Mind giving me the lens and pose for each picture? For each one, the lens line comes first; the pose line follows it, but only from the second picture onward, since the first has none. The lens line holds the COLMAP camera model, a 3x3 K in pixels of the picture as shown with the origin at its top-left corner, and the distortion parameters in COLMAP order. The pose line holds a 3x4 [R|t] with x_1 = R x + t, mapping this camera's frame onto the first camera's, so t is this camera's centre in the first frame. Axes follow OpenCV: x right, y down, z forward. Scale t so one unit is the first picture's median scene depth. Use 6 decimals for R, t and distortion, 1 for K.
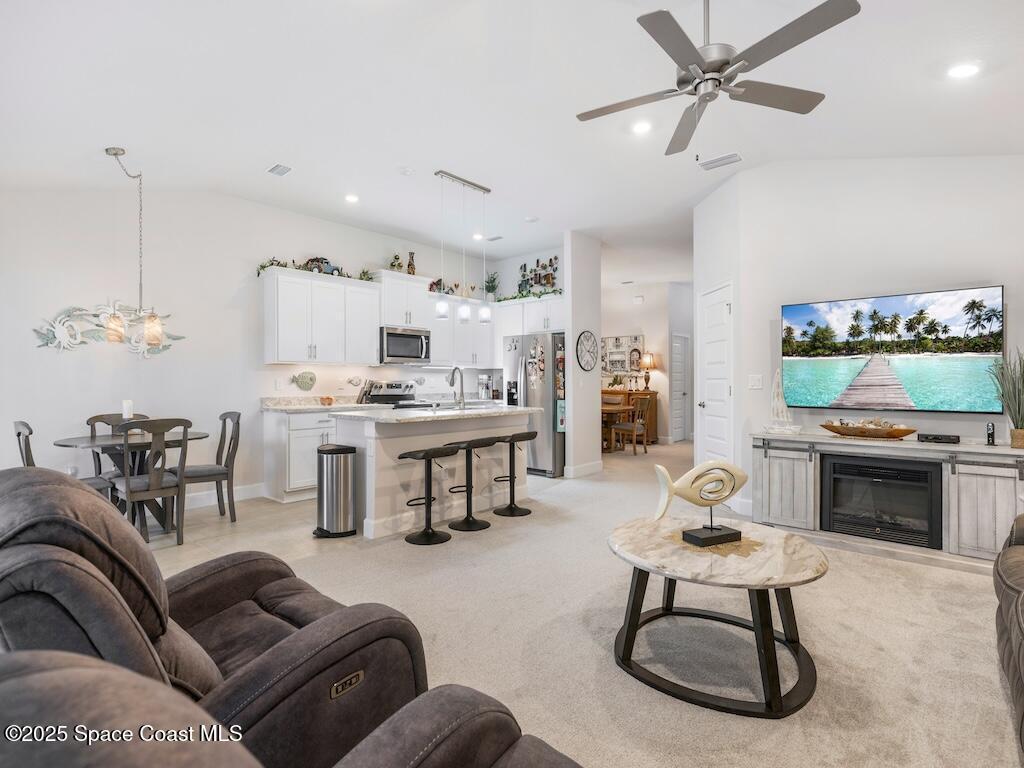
lens RADIAL K [[504.4, 0, 507.3], [0, 504.4, 383.3], [0, 0, 1]] dist [-0.005636, 0.003114]
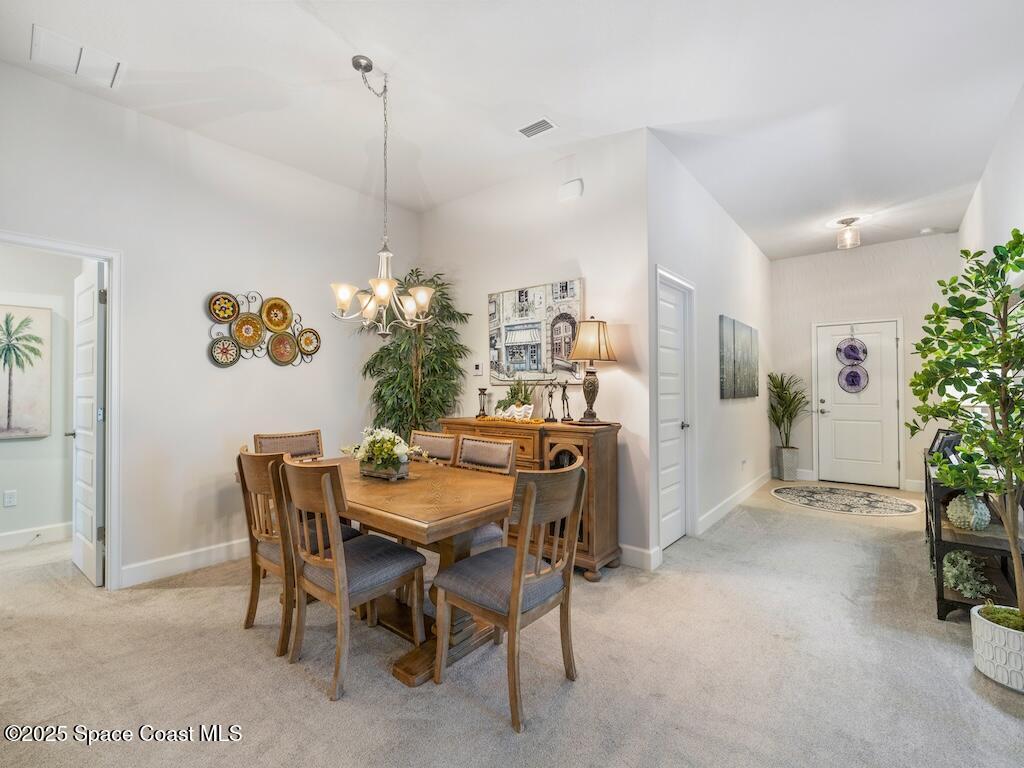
lens RADIAL K [[455.1, 0, 512.6], [0, 455.1, 383.9], [0, 0, 1]] dist [-0.003138, 0.001512]
pose [[0.999049, 0.000104, 0.043607, 0.309377], [0.000519, 0.999898, -0.014286, -0.013120], [-0.043604, 0.014295, 0.998947, 1.006049]]
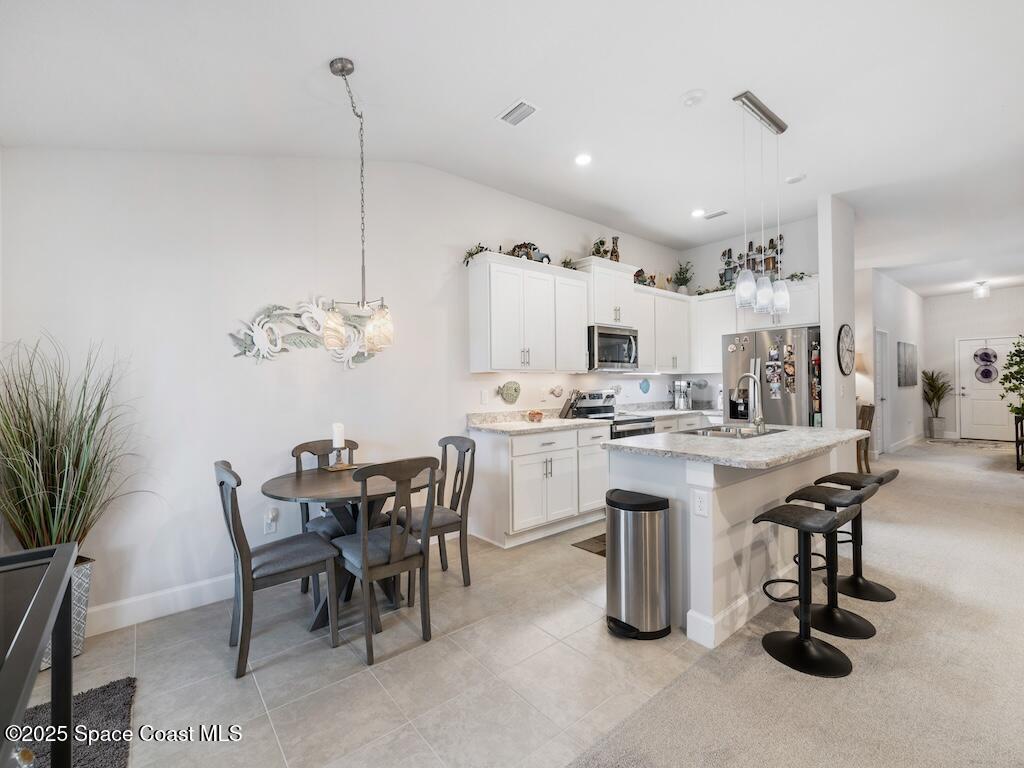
lens RADIAL K [[443.7, 0, 507.3], [0, 443.7, 383.6], [0, 0, 1]] dist [0.004005, 0.001417]
pose [[0.988117, -0.008886, -0.153449, -0.260925], [0.008784, 0.999961, -0.001345, -0.016127], [0.153455, -0.000019, 0.988156, 0.244274]]
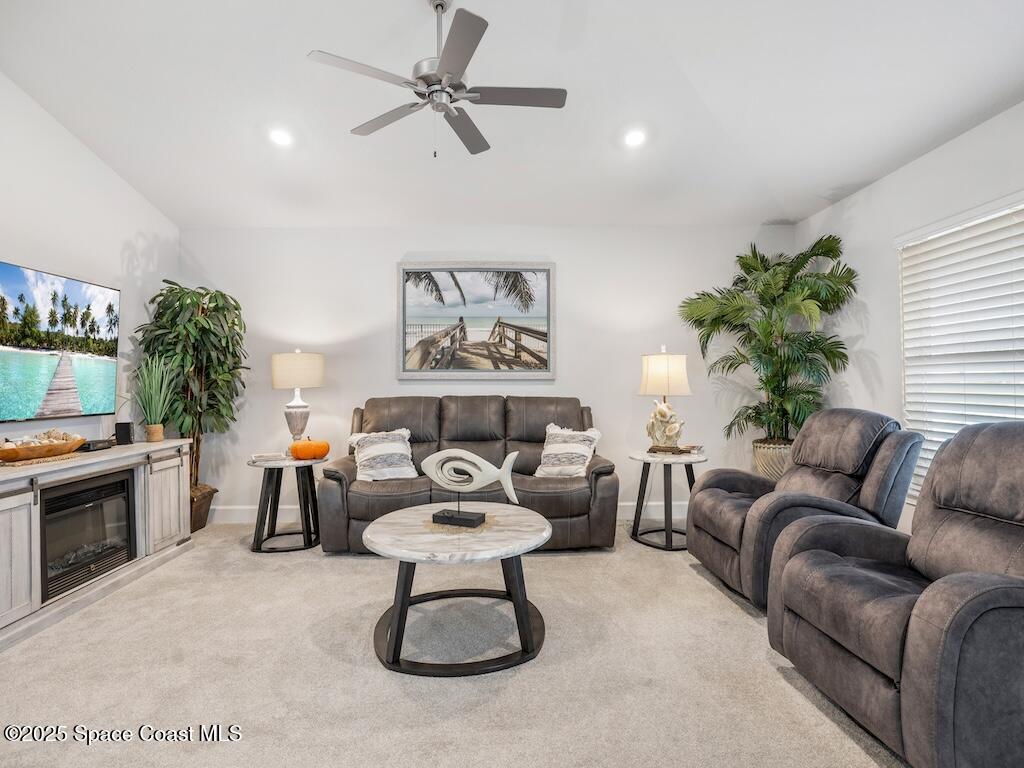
lens RADIAL K [[504.0, 0, 510.2], [0, 504.0, 367.5], [0, 0, 1]] dist [-0.005477, -0.003463]
pose [[-0.680091, 0.027970, 0.732594, -0.174961], [0.011748, 0.999559, -0.027257, -0.001619], [-0.733034, -0.009931, -0.680120, 0.573693]]
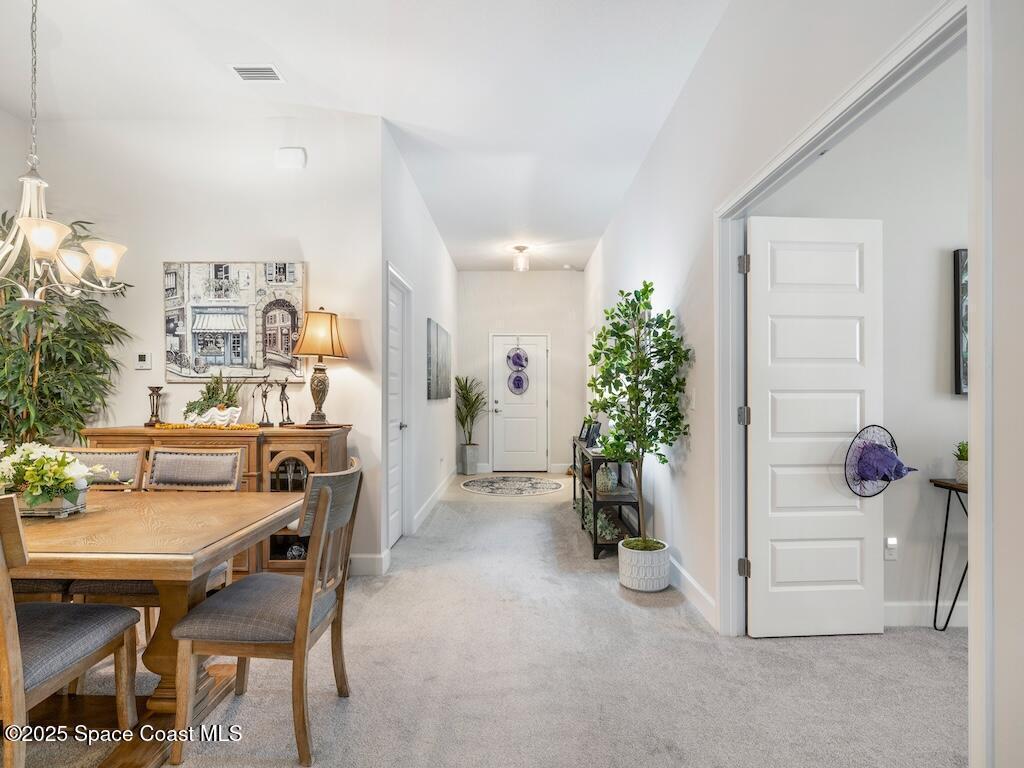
lens RADIAL K [[504.4, 0, 505.6], [0, 504.4, 390.7], [0, 0, 1]] dist [-0.005636, 0.003114]
pose [[0.756498, 0.004453, 0.653981, 0.230432], [-0.000464, 0.999980, -0.006273, -0.008837], [-0.653996, 0.004442, 0.756485, 1.006234]]
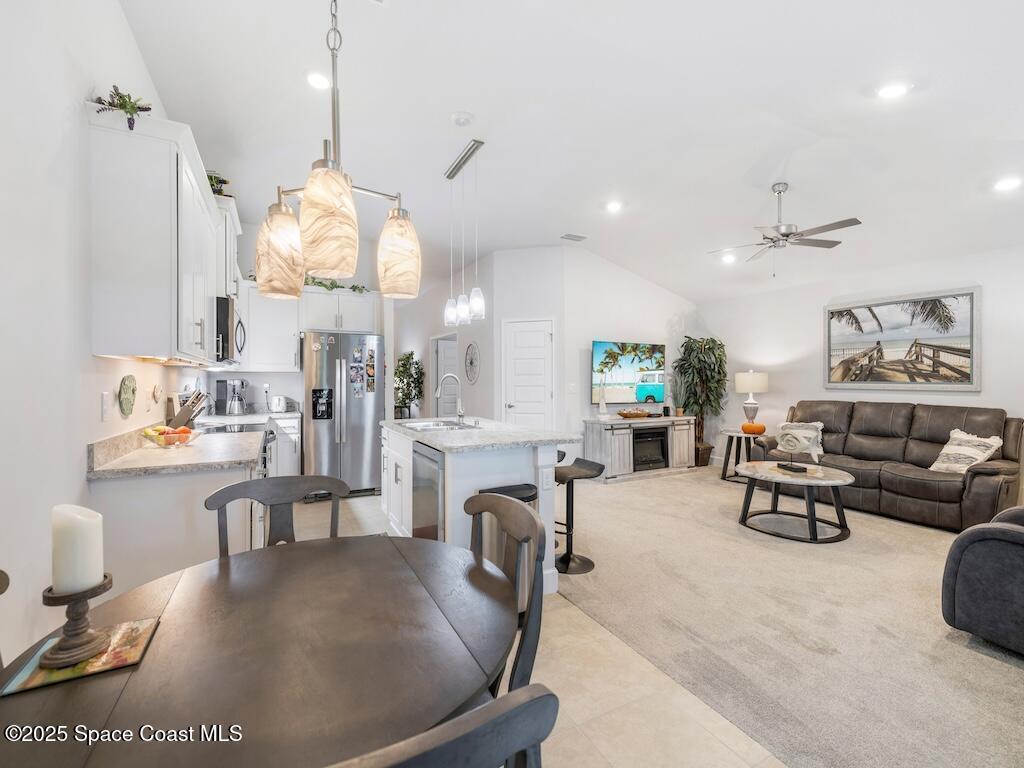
lens RADIAL K [[443.7, 0, 512.6], [0, 443.7, 380.1], [0, 0, 1]] dist [0.004005, 0.001417]
pose [[0.339411, 0.007712, 0.940606, -0.580433], [-0.001843, 0.999970, -0.007534, -0.014134], [-0.940636, 0.000824, 0.339415, 0.497549]]
